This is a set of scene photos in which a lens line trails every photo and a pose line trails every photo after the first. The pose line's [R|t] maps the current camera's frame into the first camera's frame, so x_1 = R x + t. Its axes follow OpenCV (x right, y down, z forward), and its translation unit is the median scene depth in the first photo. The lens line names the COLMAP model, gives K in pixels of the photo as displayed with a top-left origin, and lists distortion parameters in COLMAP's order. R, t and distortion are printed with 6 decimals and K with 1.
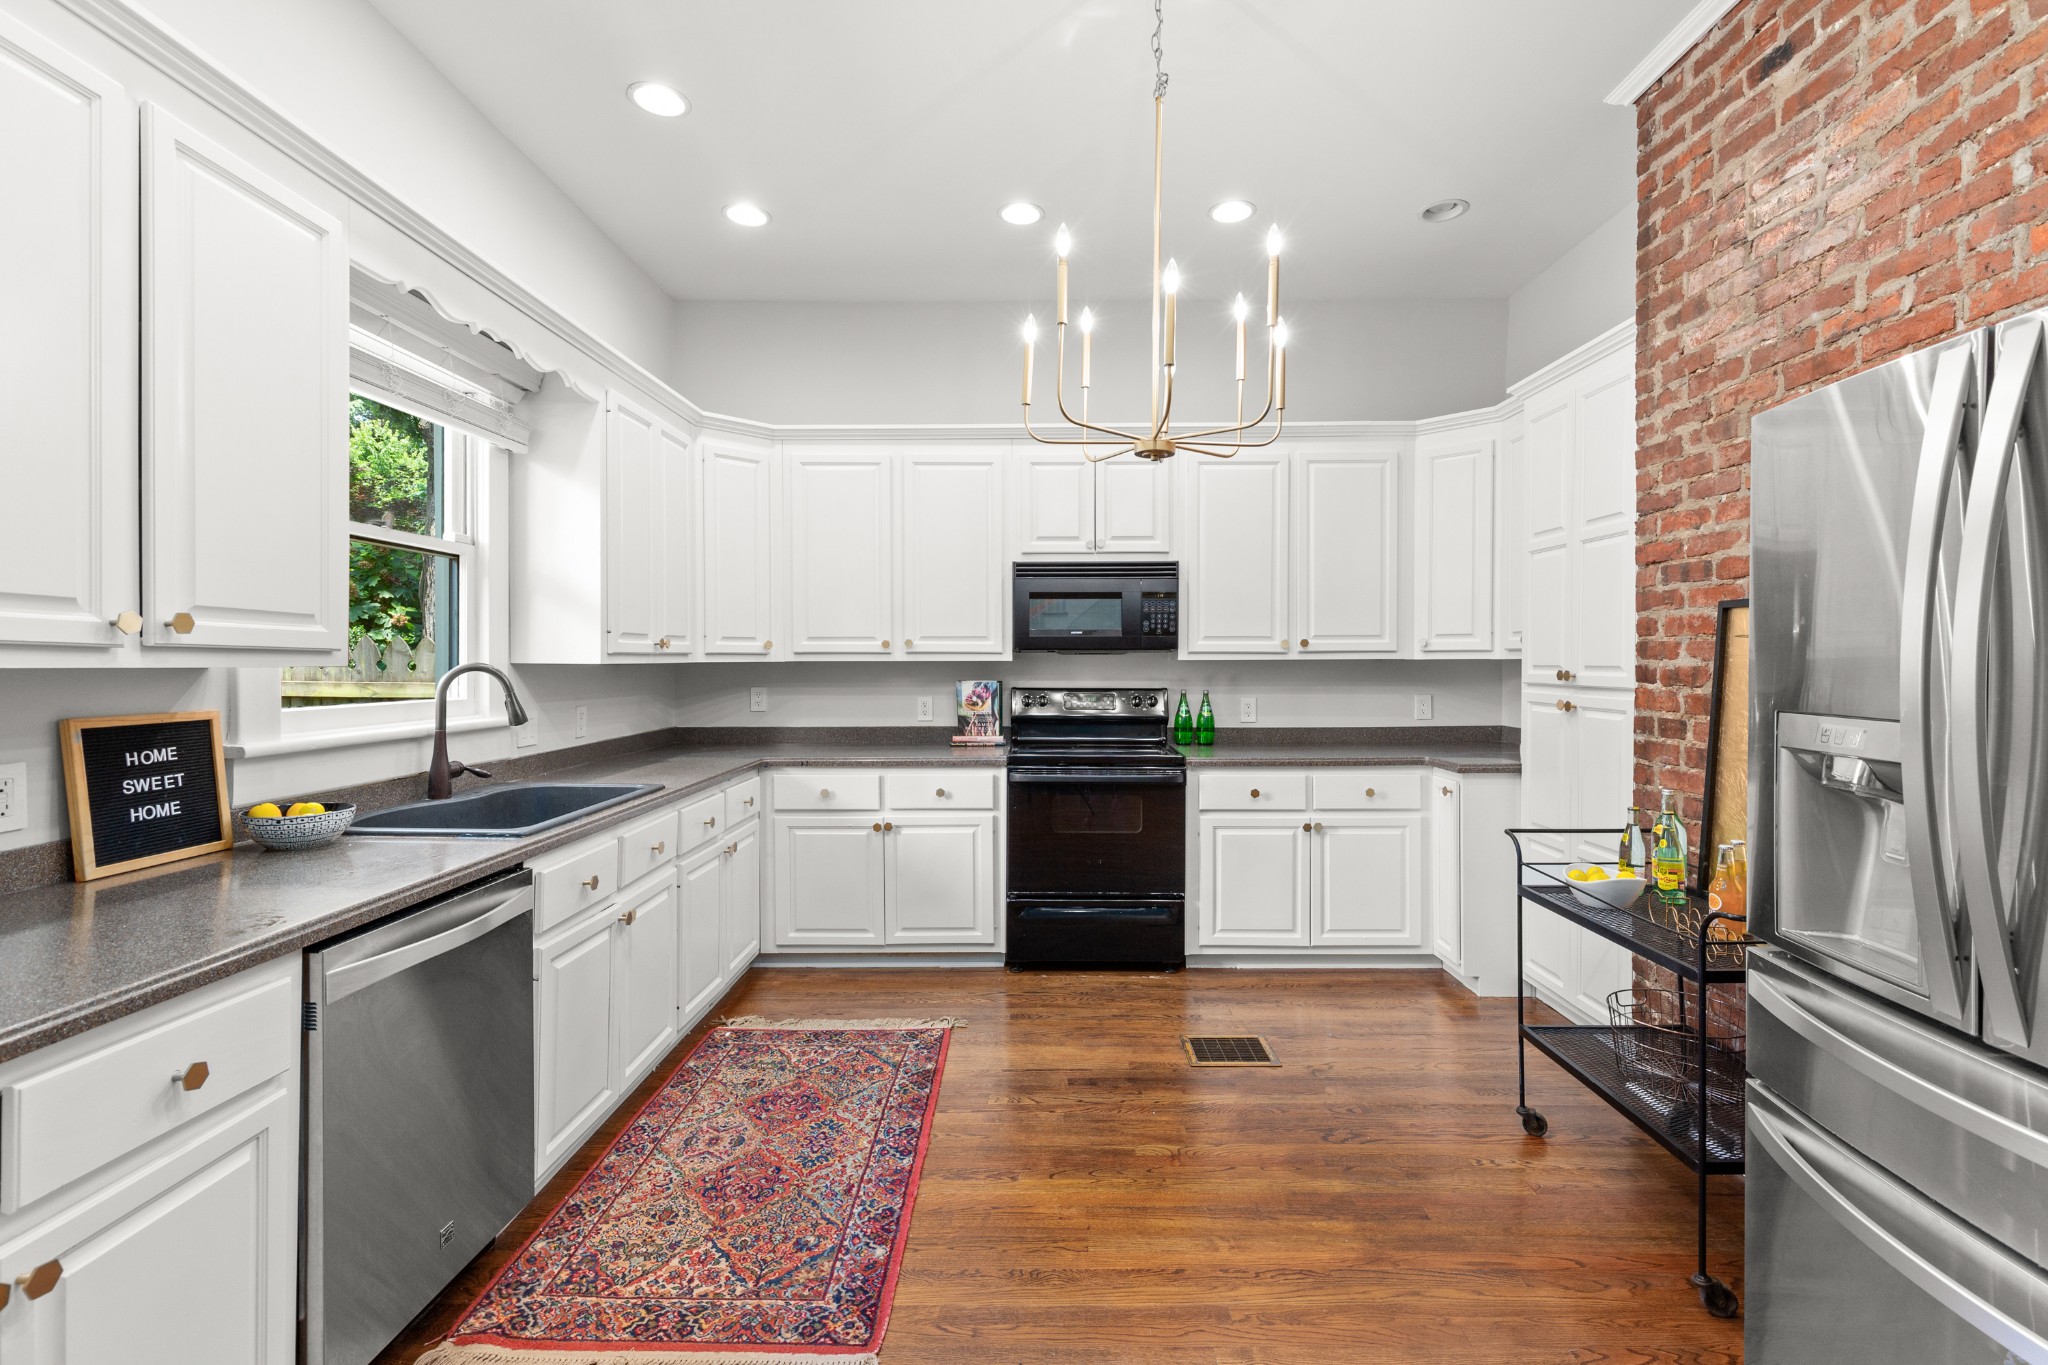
lens RADIAL K [[911.4, 0, 1030.3], [0, 911.4, 669.2], [0, 0, 1]] dist [0.005570, -0.000434]
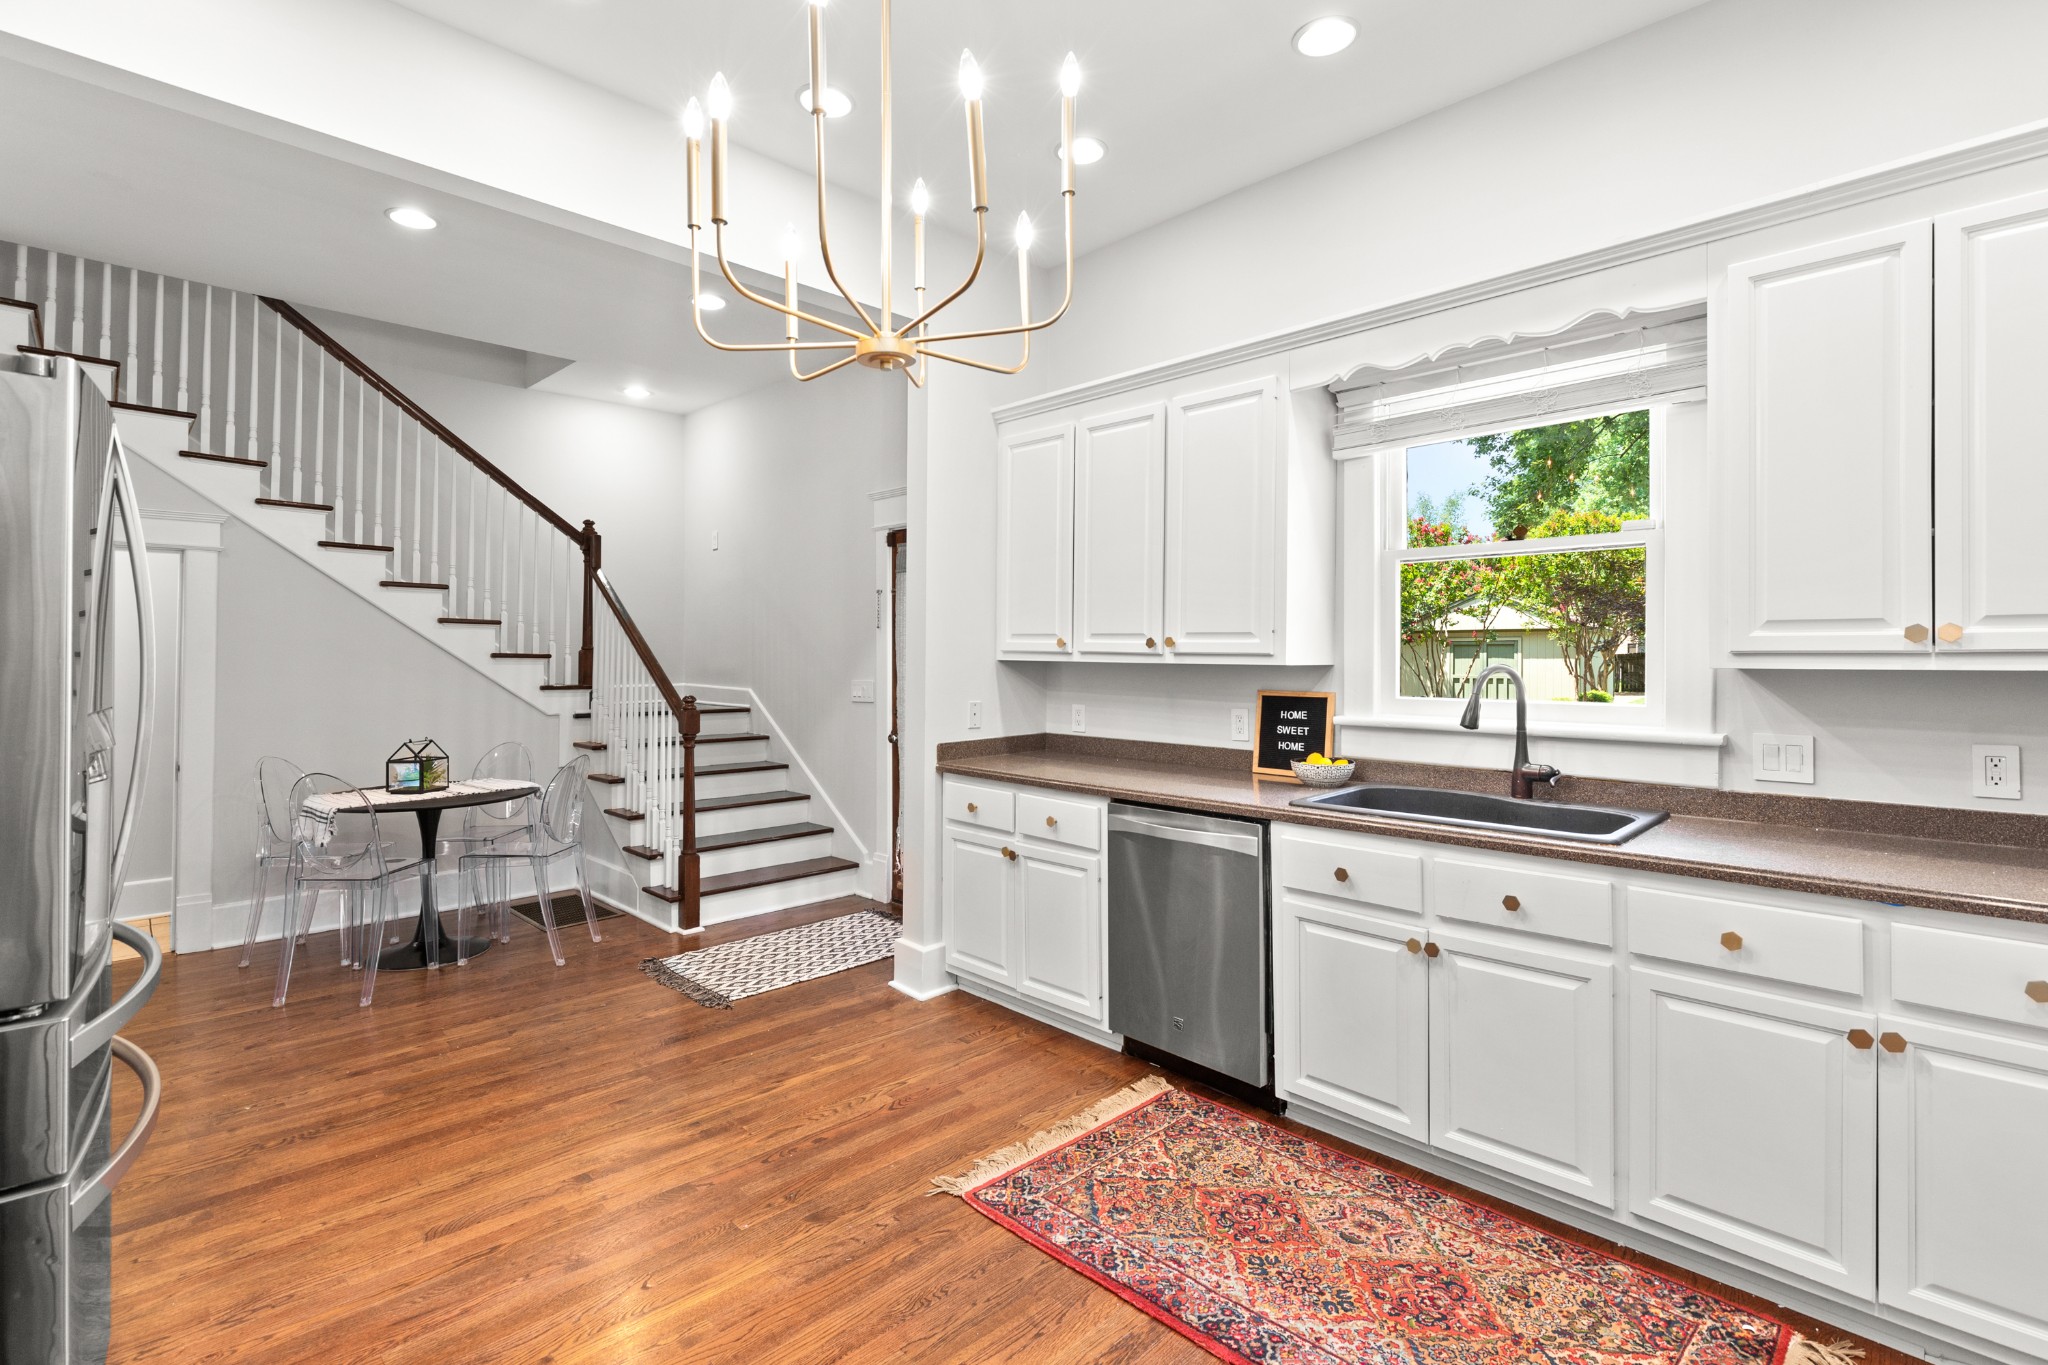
lens RADIAL K [[947.3, 0, 1040.6], [0, 947.3, 654.1], [0, 0, 1]] dist [-0.003565, -0.000360]
pose [[-0.695031, -0.004556, -0.718966, 0.456625], [-0.009563, 0.999950, 0.002908, -0.014827], [0.718917, 0.008897, -0.695039, 1.269865]]
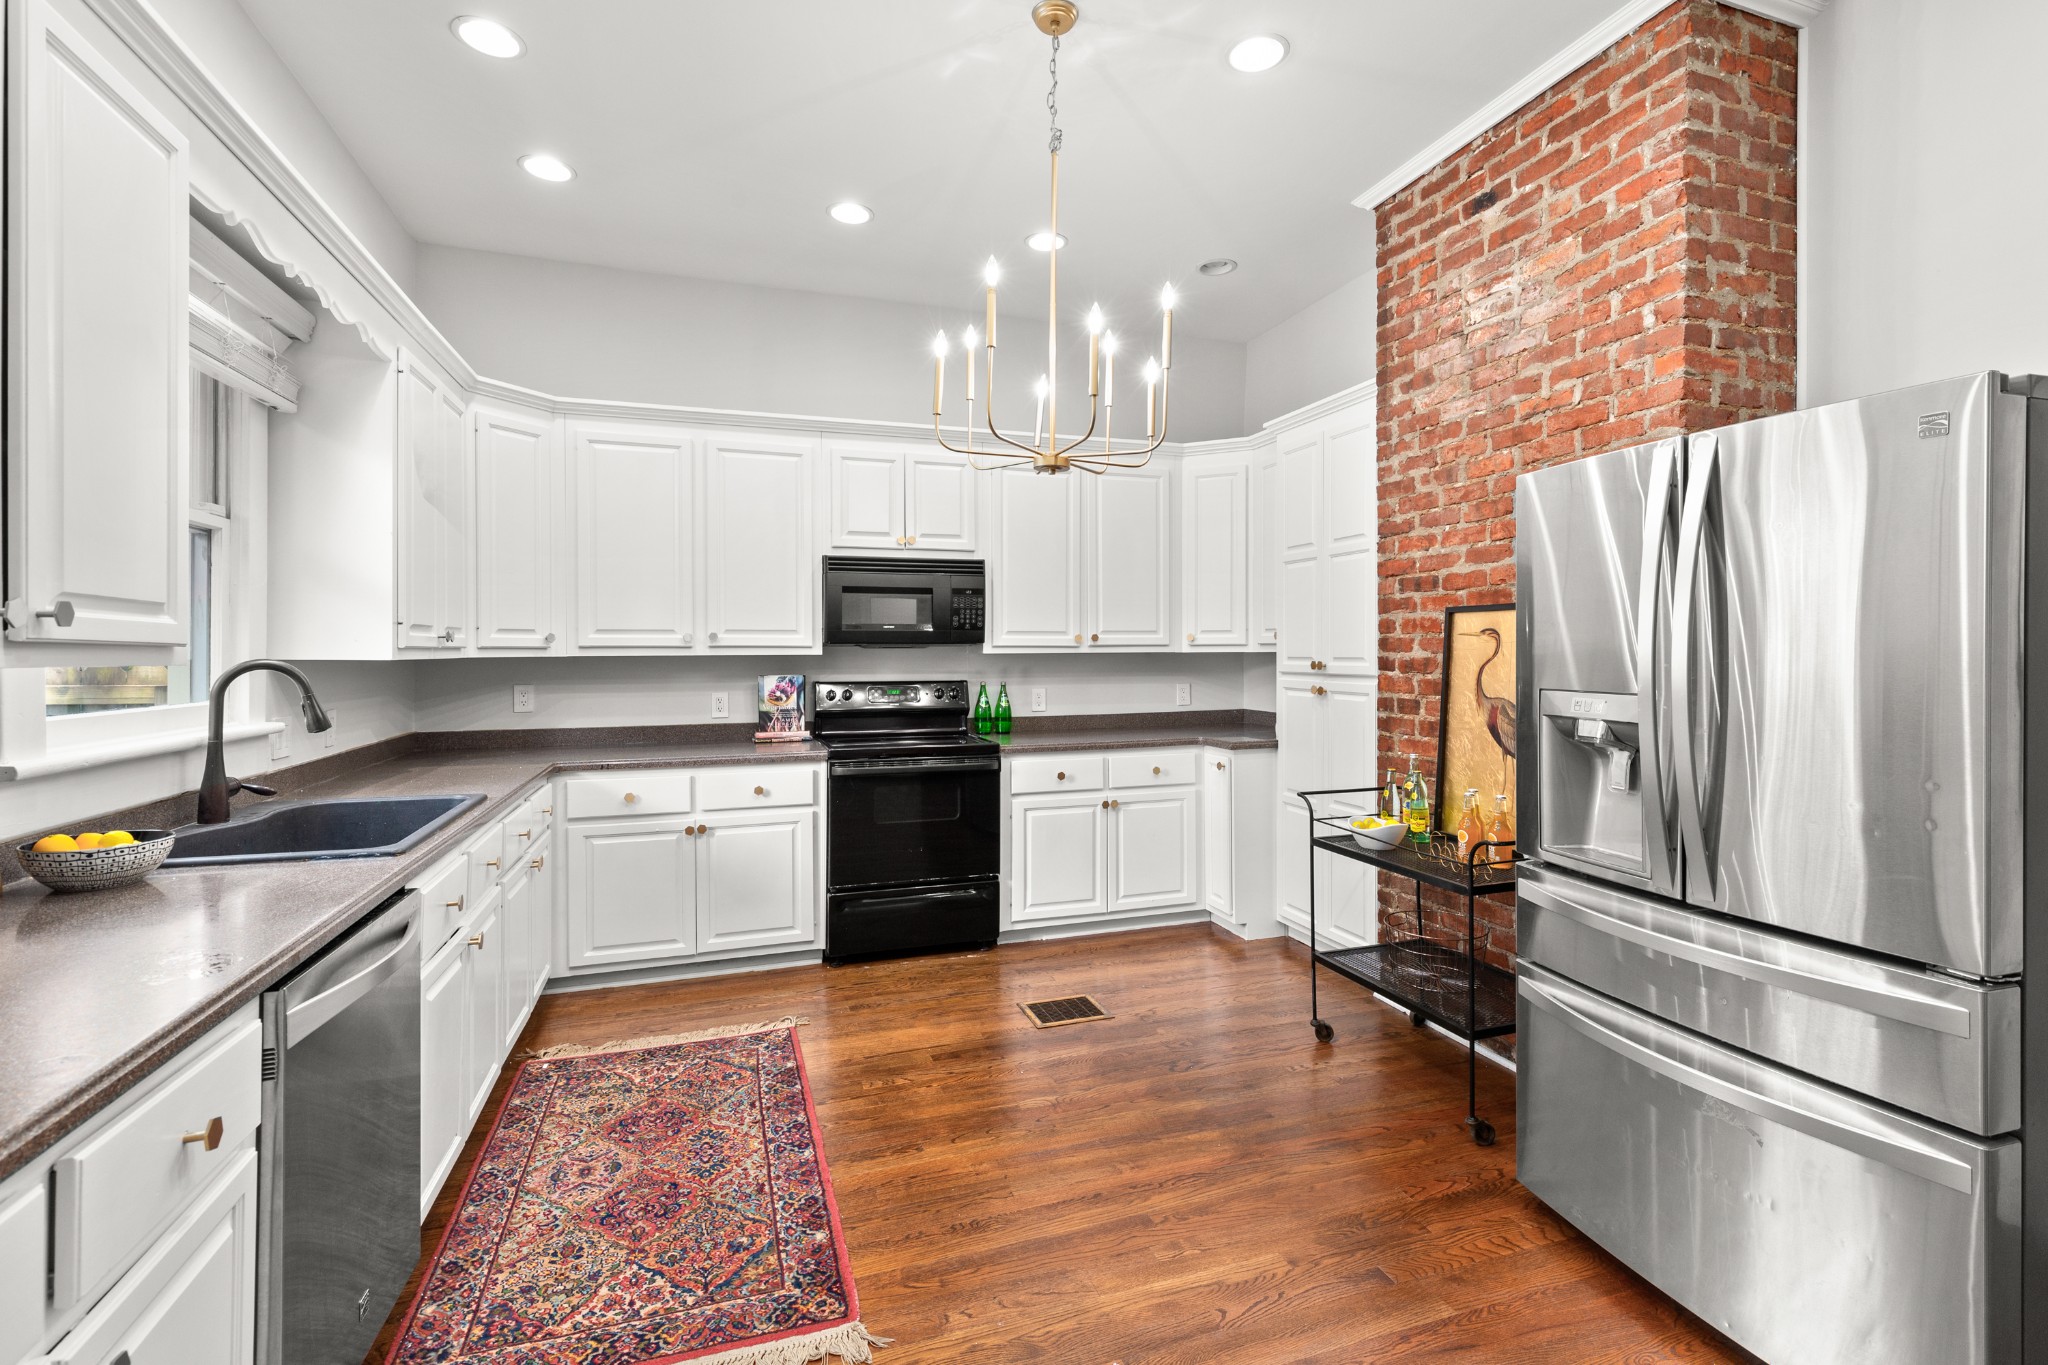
lens RADIAL K [[929.6, 0, 1027.7], [0, 929.6, 654.2], [0, 0, 1]] dist [0.009139, -0.001326]
pose [[0.944685, -0.003215, 0.327964, -0.211167], [0.006110, 0.999951, -0.007798, -0.000857], [-0.327923, 0.009370, 0.944658, -0.047580]]
